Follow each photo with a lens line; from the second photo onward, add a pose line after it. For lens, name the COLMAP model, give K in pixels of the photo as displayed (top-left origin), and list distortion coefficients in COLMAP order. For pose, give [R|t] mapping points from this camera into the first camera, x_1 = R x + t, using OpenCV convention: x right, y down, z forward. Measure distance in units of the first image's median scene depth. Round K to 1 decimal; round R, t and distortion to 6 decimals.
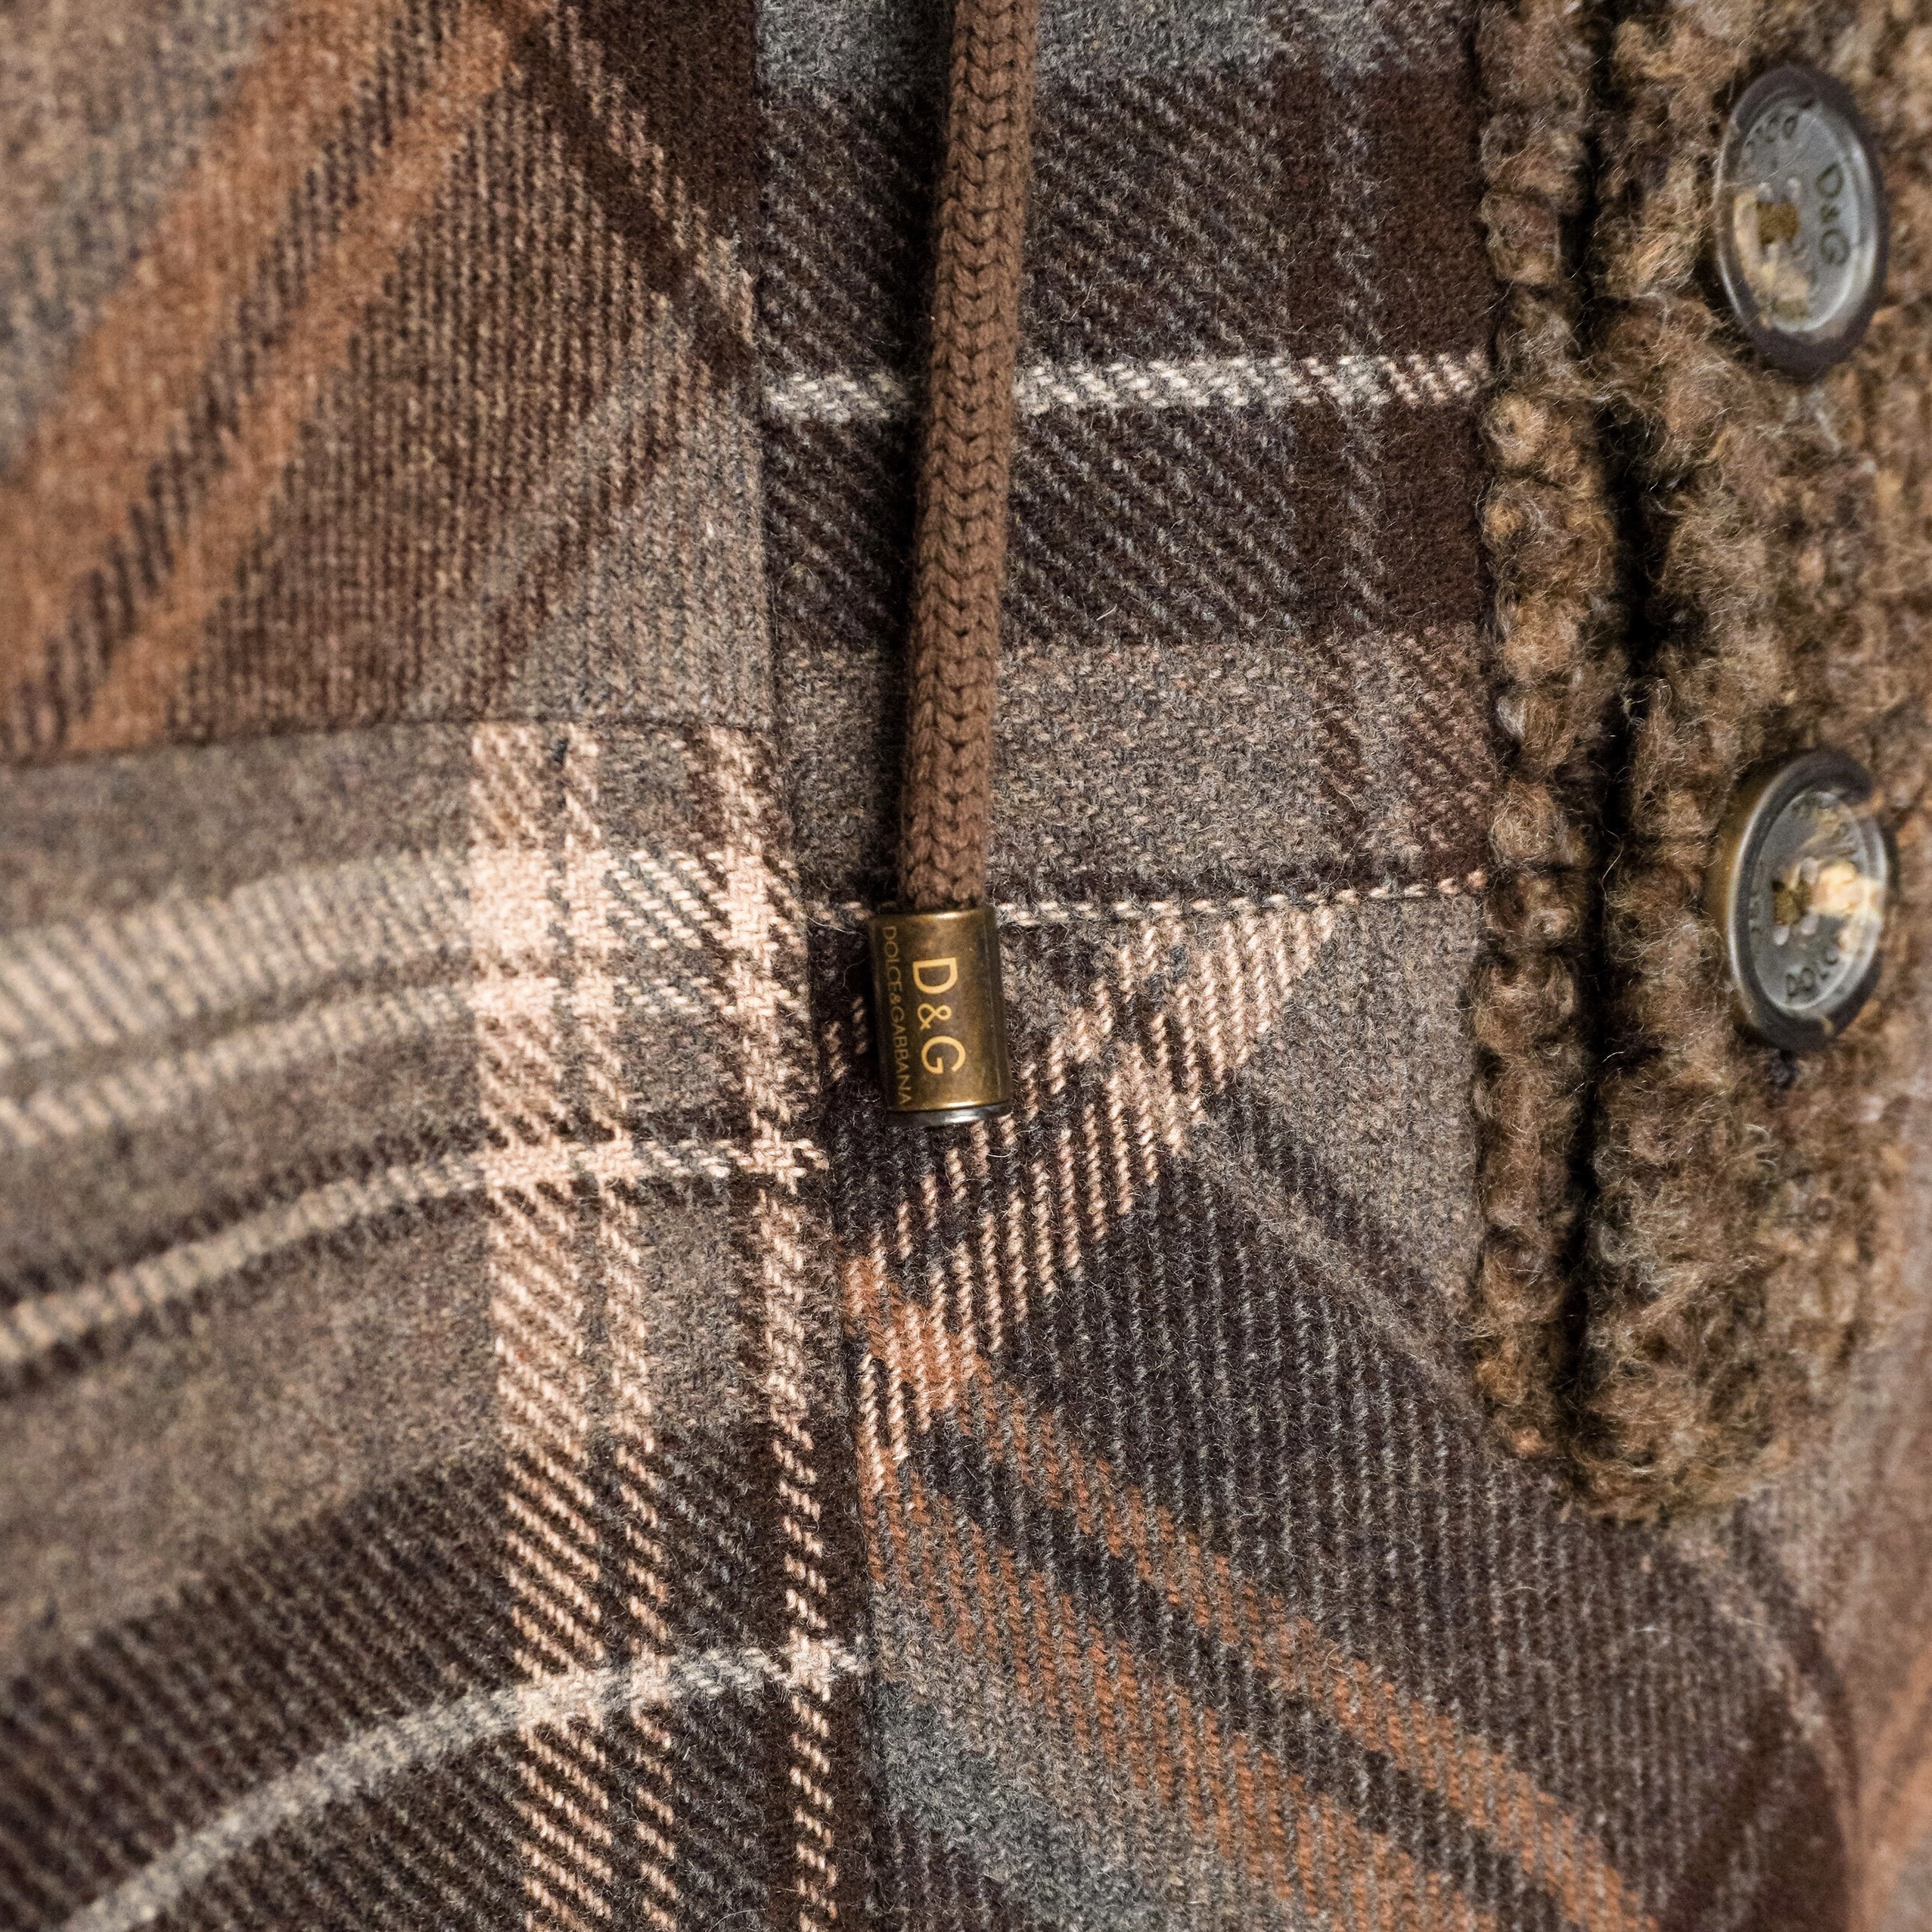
lens RADIAL K [[3211.2, 0, 684.8], [0, 3211.2, 1044.5], [0, 0, 1]] dist [0.004555, 0.058083]
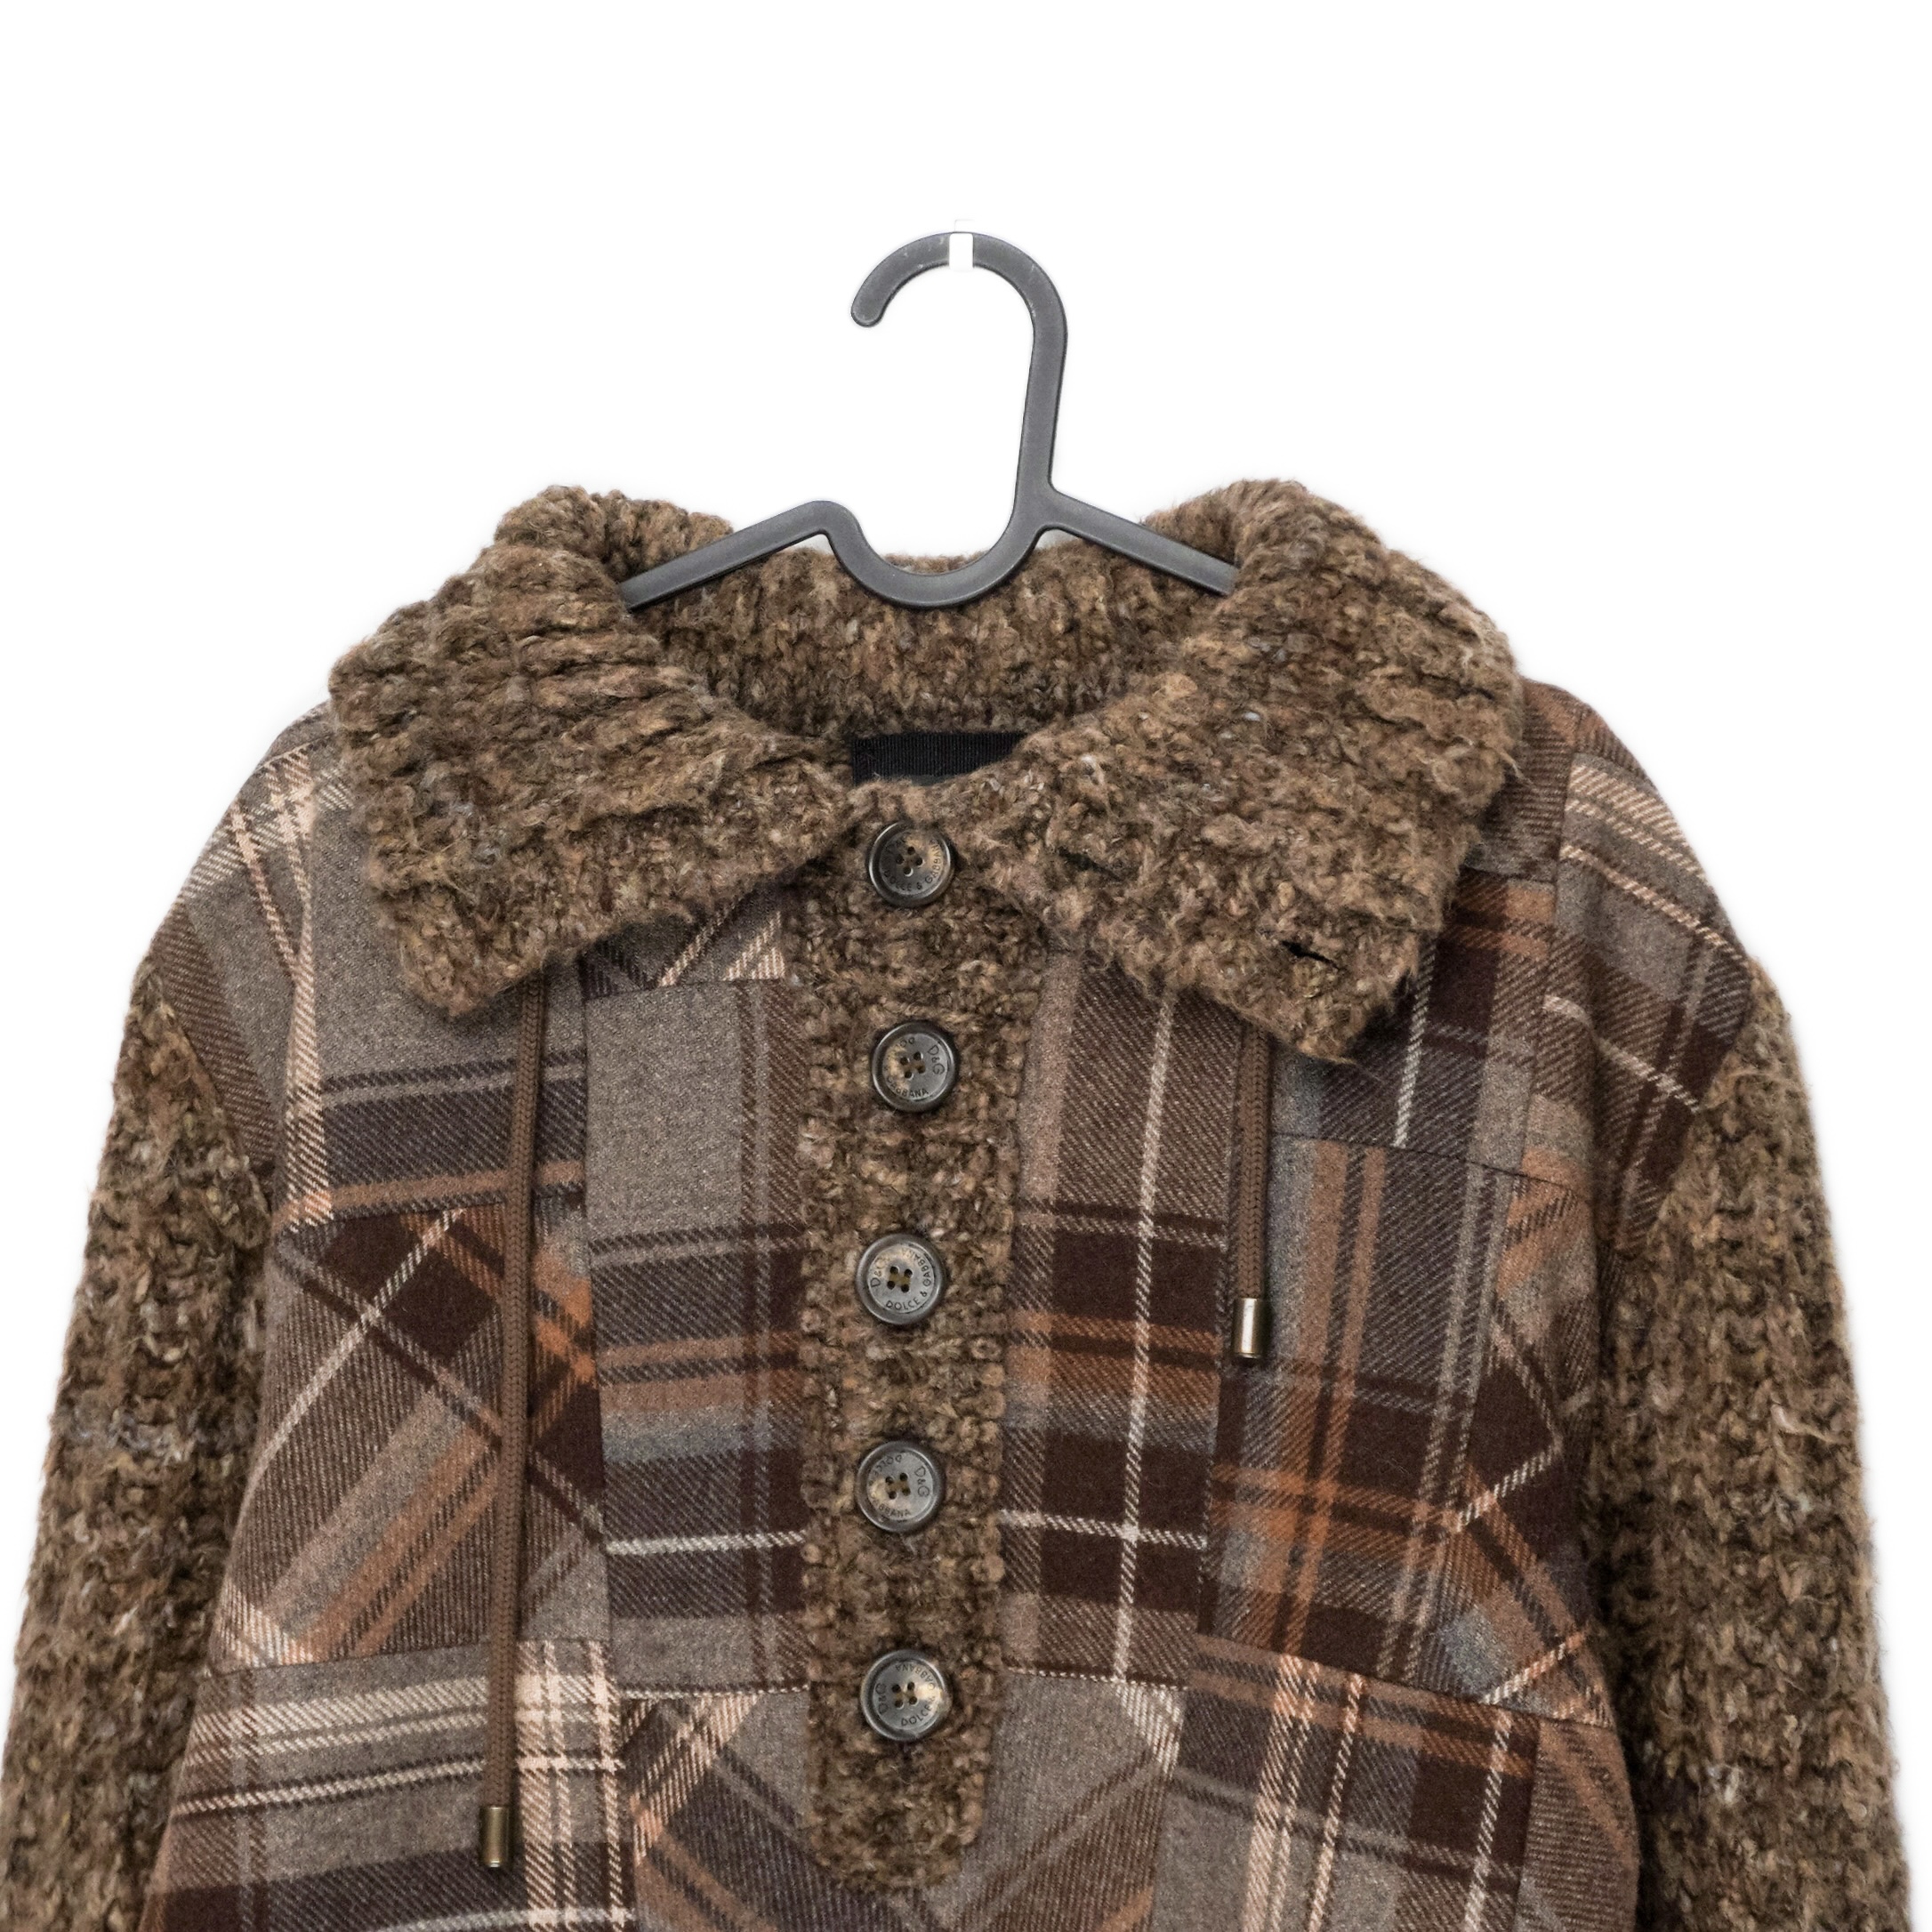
lens RADIAL K [[5167.6, 0, 1104.0], [0, 5167.6, 695.0], [0, 0, 1]] dist [-0.070050, 0.246213]
pose [[0.864375, -0.074316, -0.497325, 3.409042], [-0.030265, 0.979537, -0.198976, -0.005306], [0.501936, 0.187042, 0.844438, -3.727283]]
